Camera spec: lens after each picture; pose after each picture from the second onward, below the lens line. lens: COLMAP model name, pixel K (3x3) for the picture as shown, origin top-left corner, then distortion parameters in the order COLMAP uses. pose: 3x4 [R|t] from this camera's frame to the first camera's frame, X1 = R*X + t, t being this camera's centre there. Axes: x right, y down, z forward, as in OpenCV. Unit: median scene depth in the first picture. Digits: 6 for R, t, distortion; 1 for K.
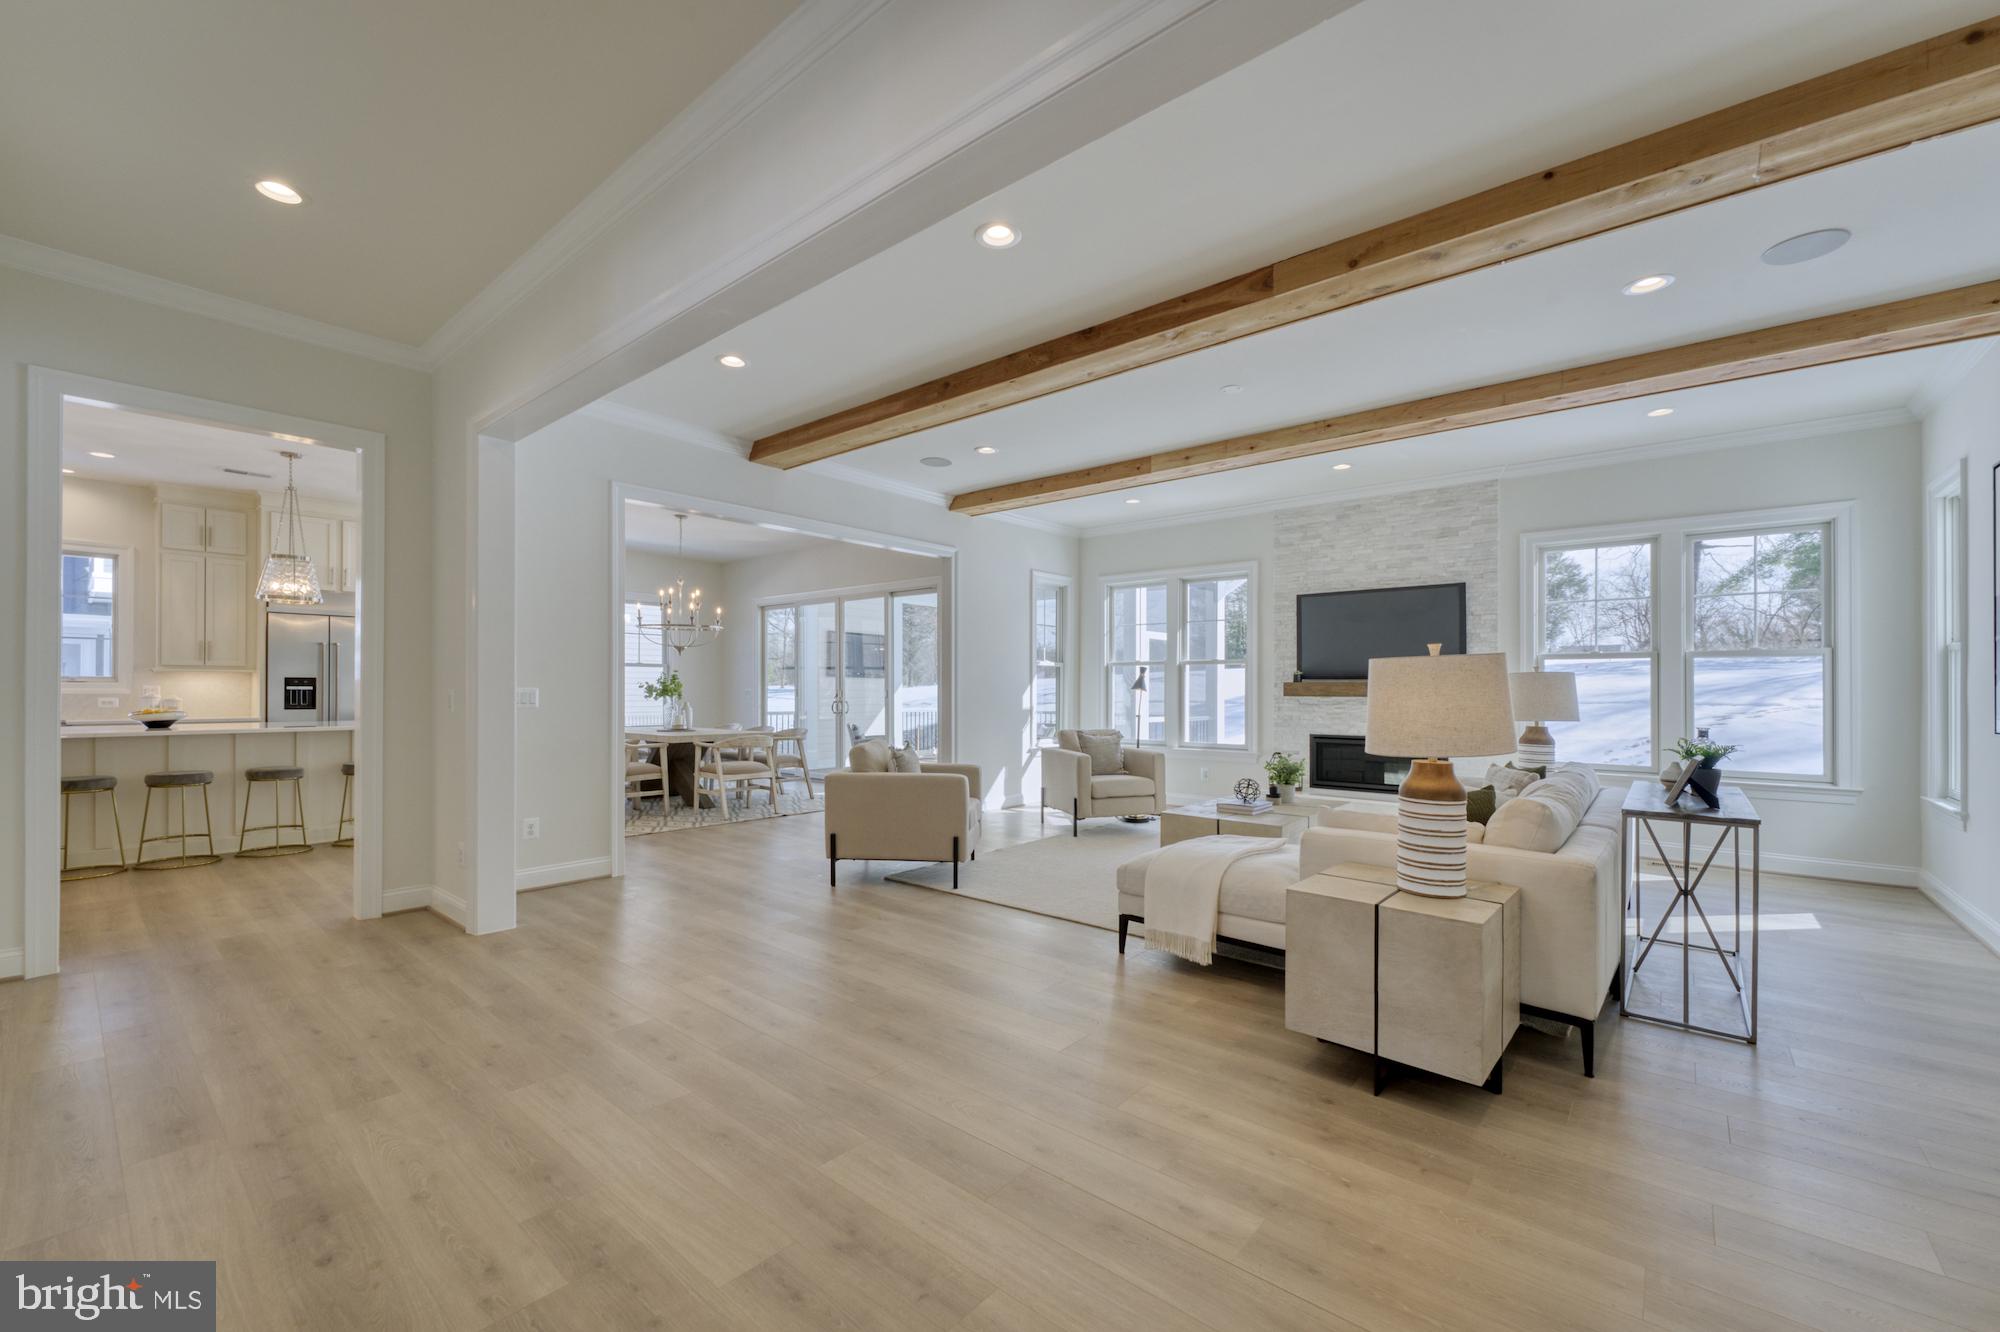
lens RADIAL K [[806.4, 0, 1015.0], [0, 806.4, 683.5], [0, 0, 1]] dist [-0.014291, -0.000372]
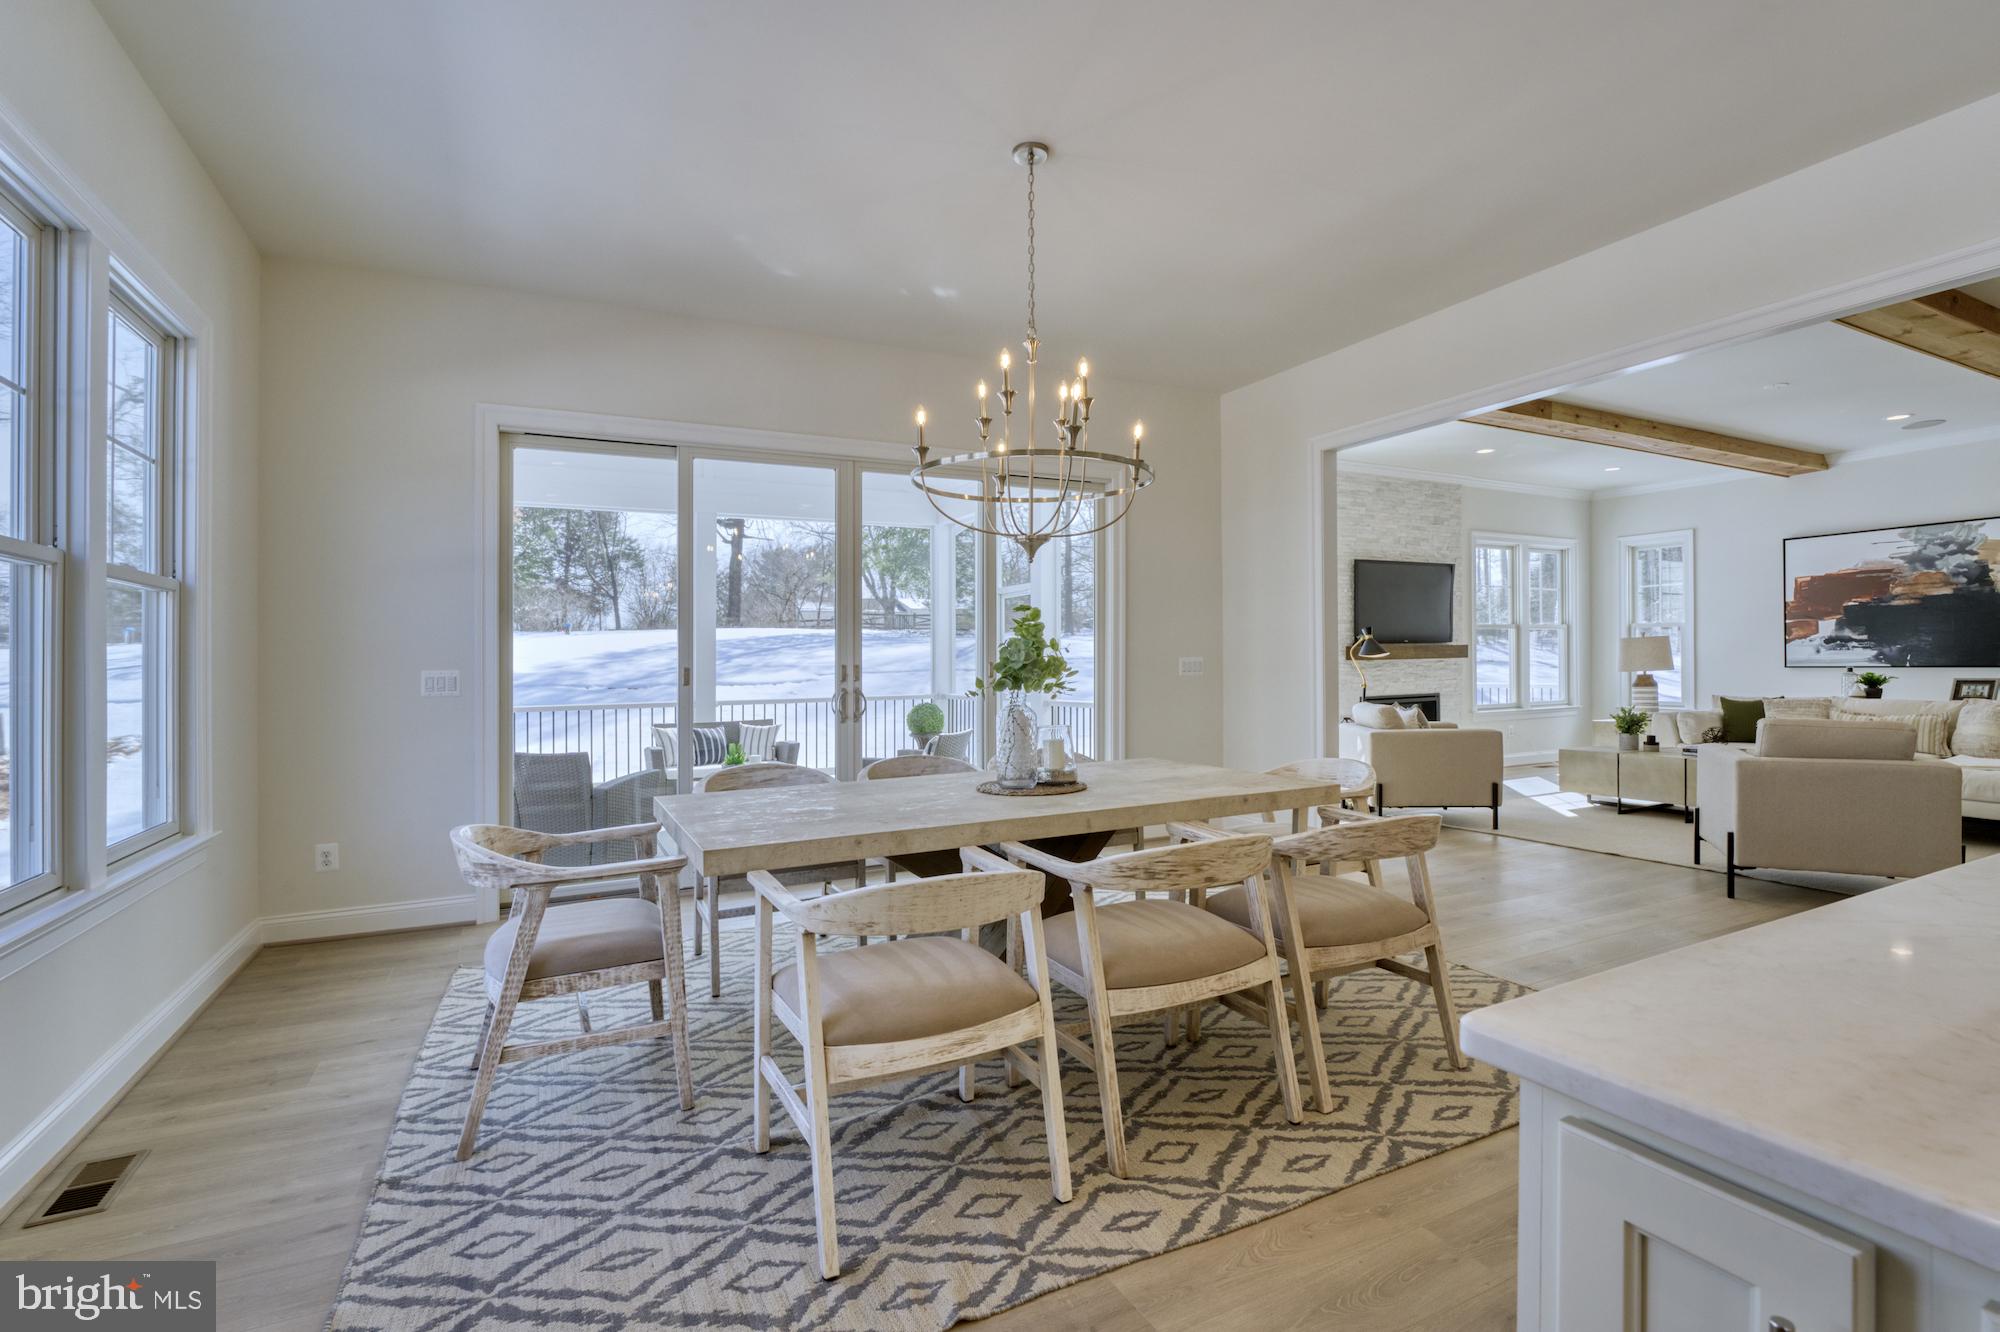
lens RADIAL K [[903.3, 0, 982.8], [0, 903.3, 649.9], [0, 0, 1]] dist [-0.005196, -0.000524]
pose [[0.403432, -0.000702, 0.915009, -0.900236], [0.010500, 0.999937, -0.003862, 0.002563], [-0.914949, 0.011166, 0.403414, 1.004083]]
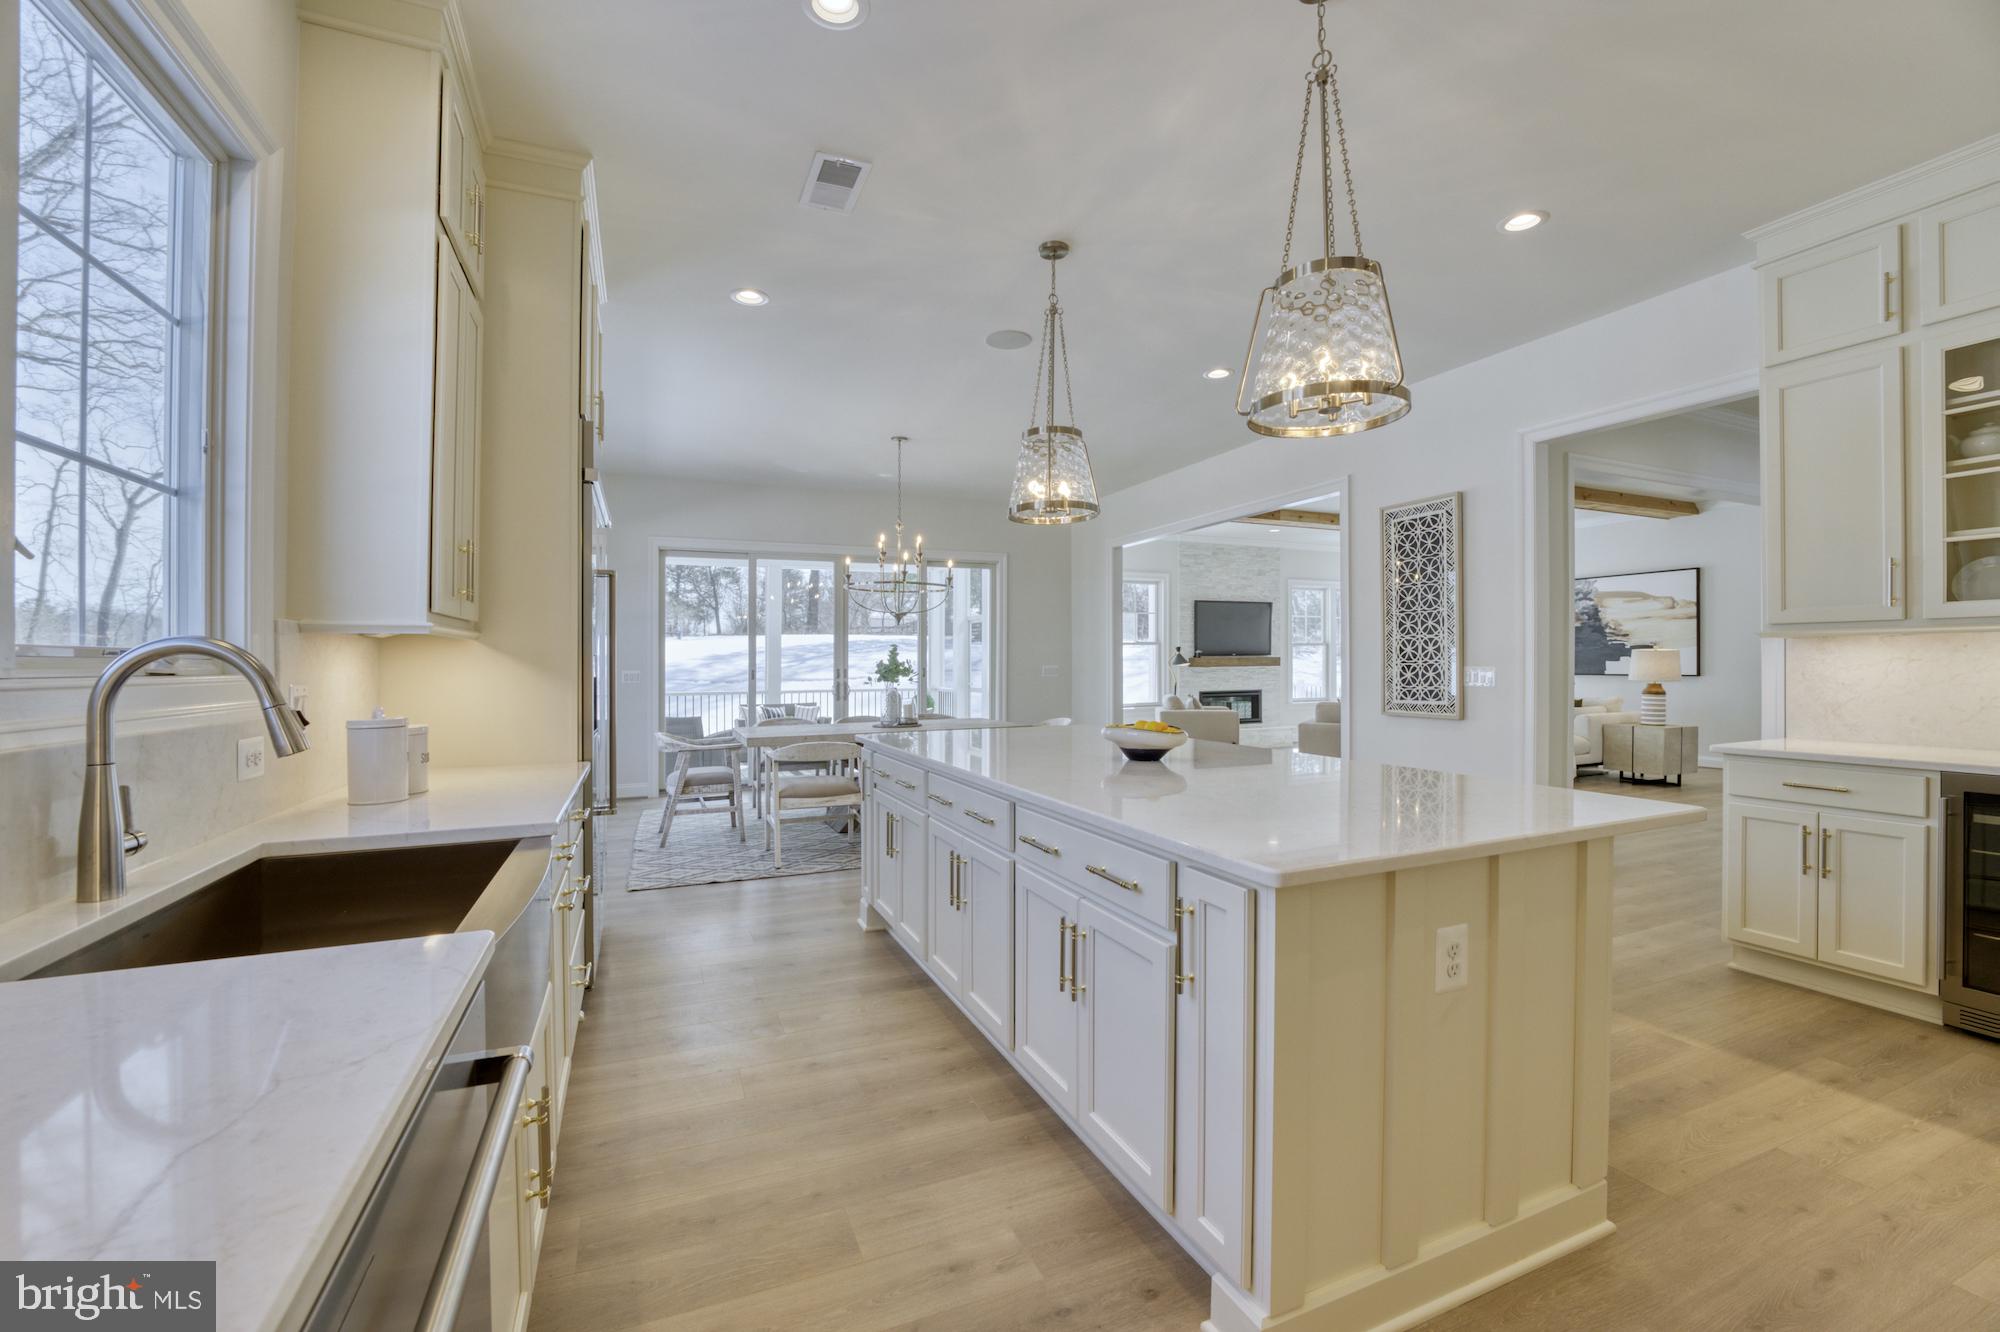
lens RADIAL K [[806.4, 0, 993.9], [0, 806.4, 658.8], [0, 0, 1]] dist [-0.014291, -0.000372]
pose [[0.453171, -0.006033, 0.891403, -1.223216], [0.004058, 0.999981, 0.004705, -0.008521], [-0.891414, 0.001485, 0.453187, 0.669341]]
